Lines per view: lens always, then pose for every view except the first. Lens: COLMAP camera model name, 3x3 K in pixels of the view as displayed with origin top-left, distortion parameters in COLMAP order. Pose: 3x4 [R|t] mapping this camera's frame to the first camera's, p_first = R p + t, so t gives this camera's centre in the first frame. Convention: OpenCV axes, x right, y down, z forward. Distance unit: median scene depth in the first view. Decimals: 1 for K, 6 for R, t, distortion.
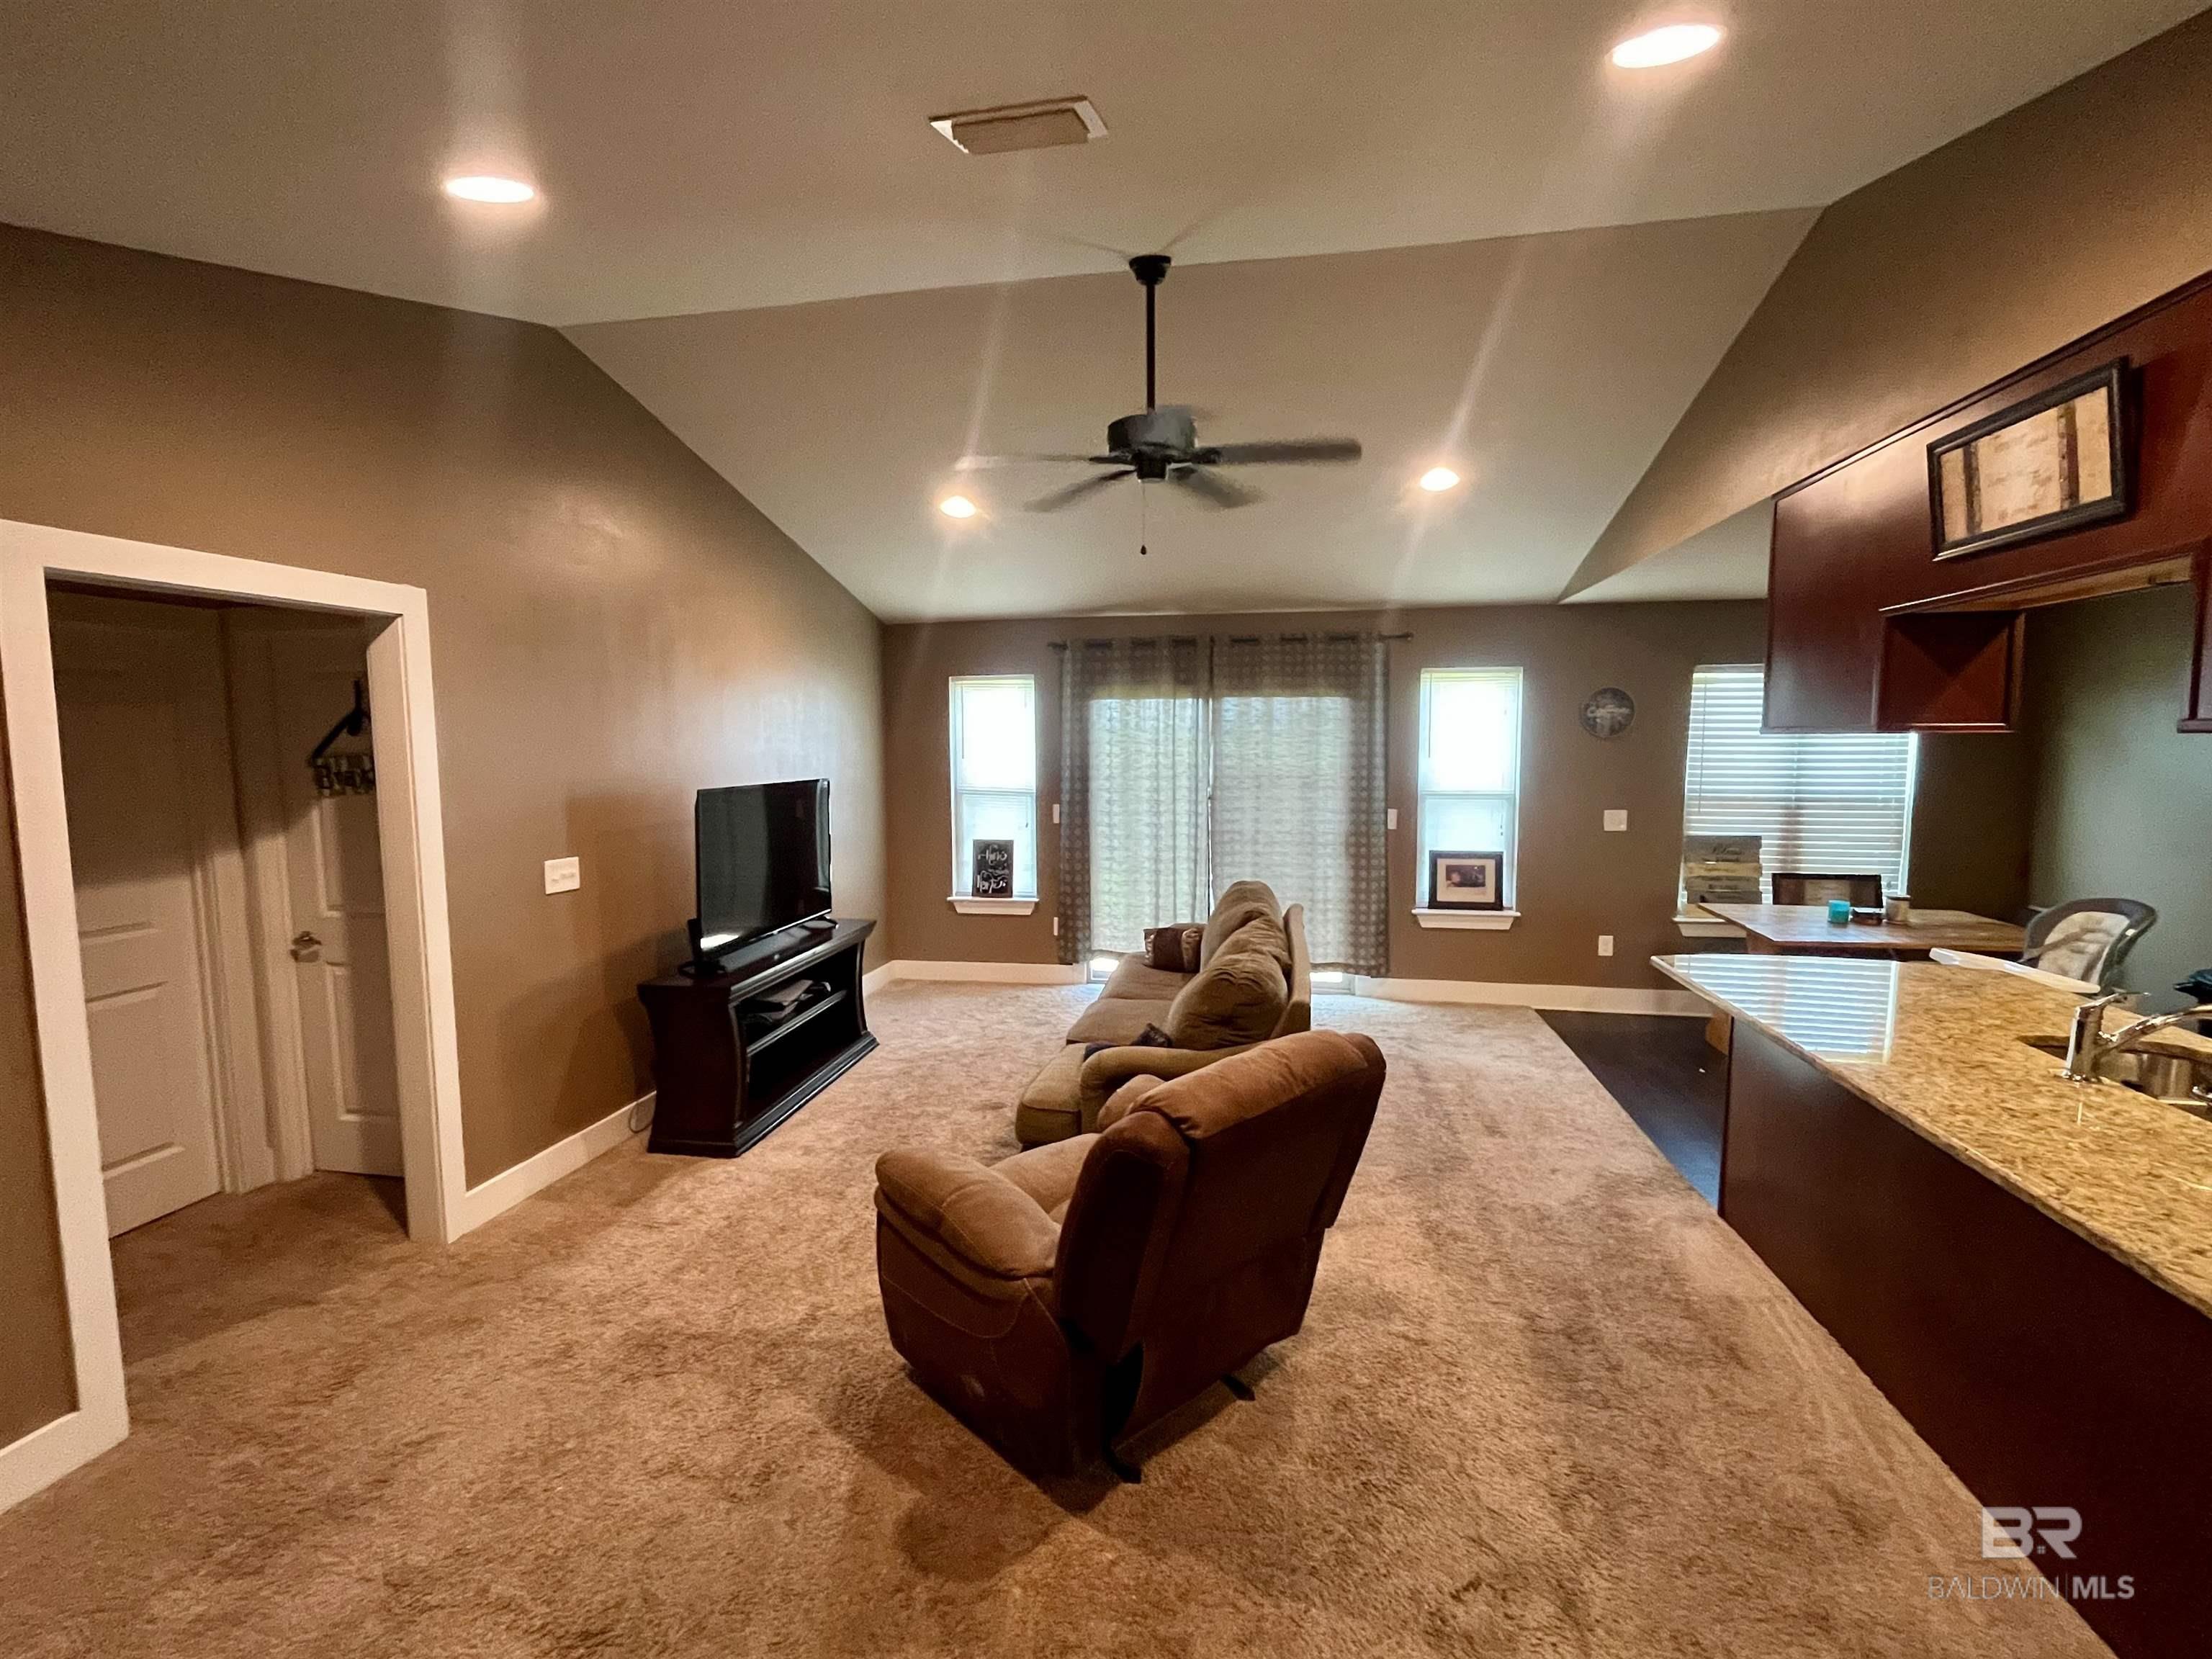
lens RADIAL K [[999.5, 0, 1104.7], [0, 999.5, 831.3], [0, 0, 1]] dist [-0.001483, -0.000343]
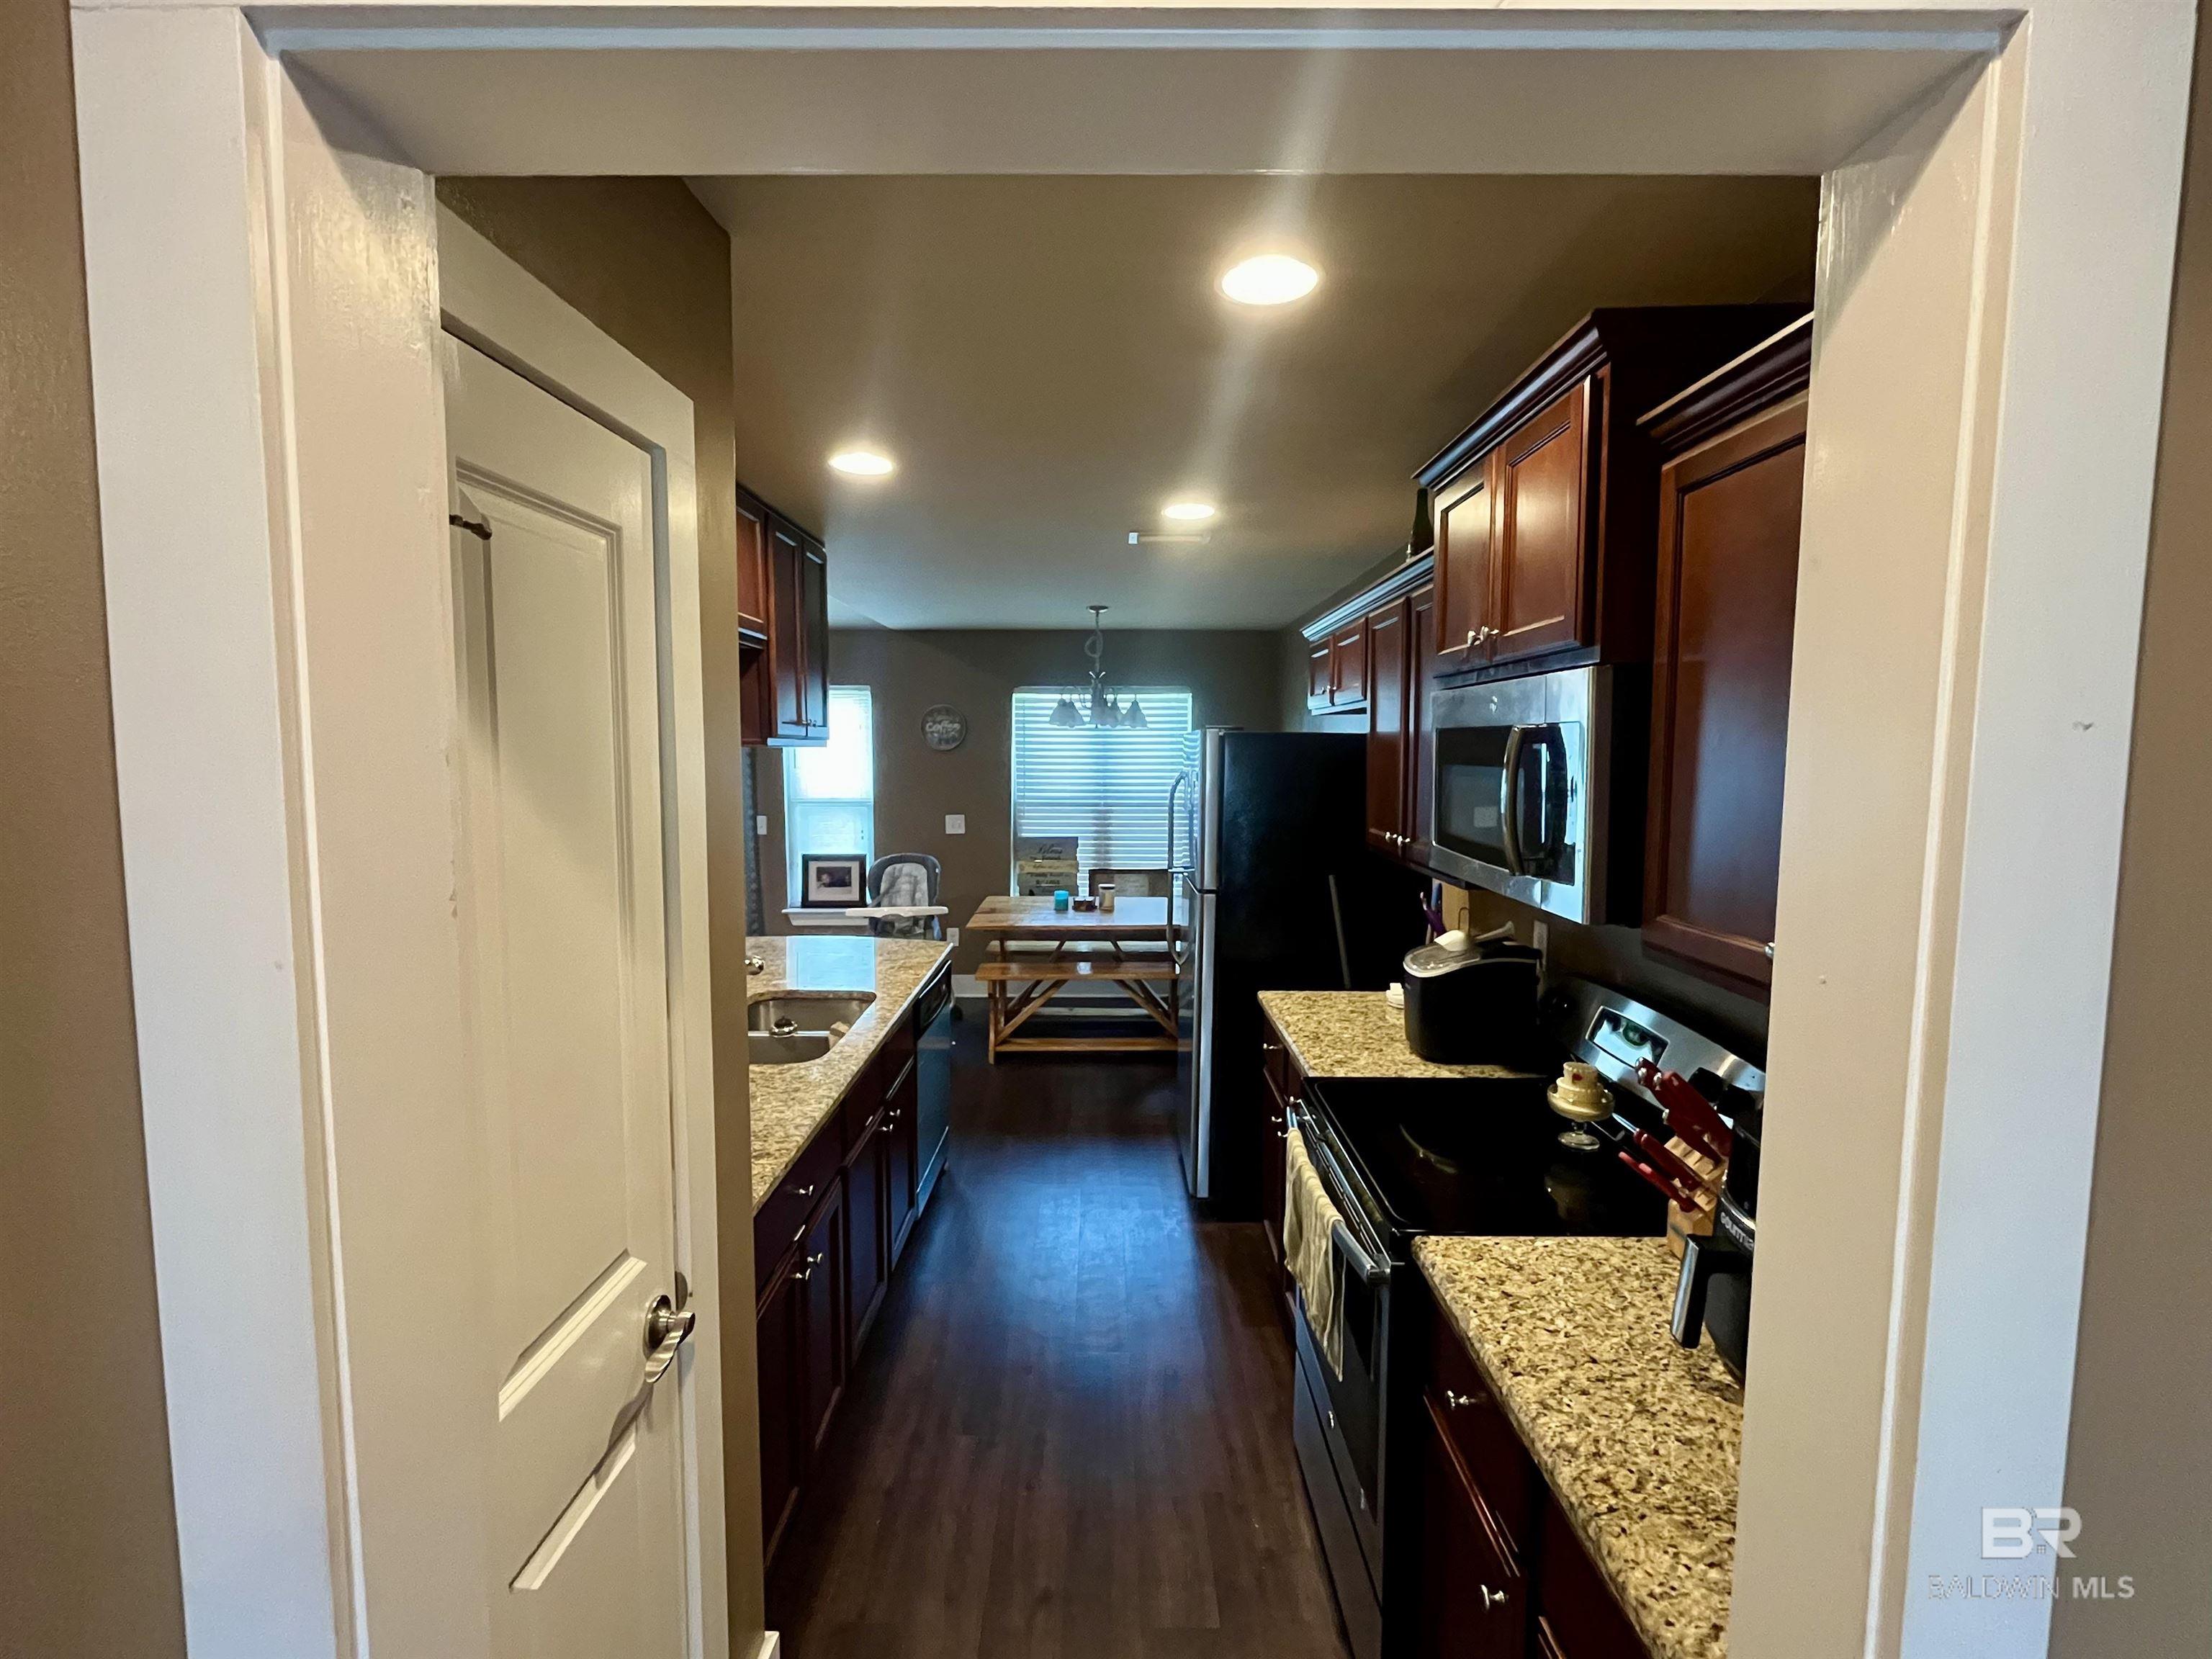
lens RADIAL K [[999.5, 0, 1105.2], [0, 999.5, 813.3], [0, 0, 1]] dist [-0.001483, -0.000343]
pose [[0.982931, -0.007626, 0.183814, 0.514949], [0.013075, 0.999510, -0.028449, 0.011820], [-0.183507, 0.030366, 0.982549, -0.141486]]
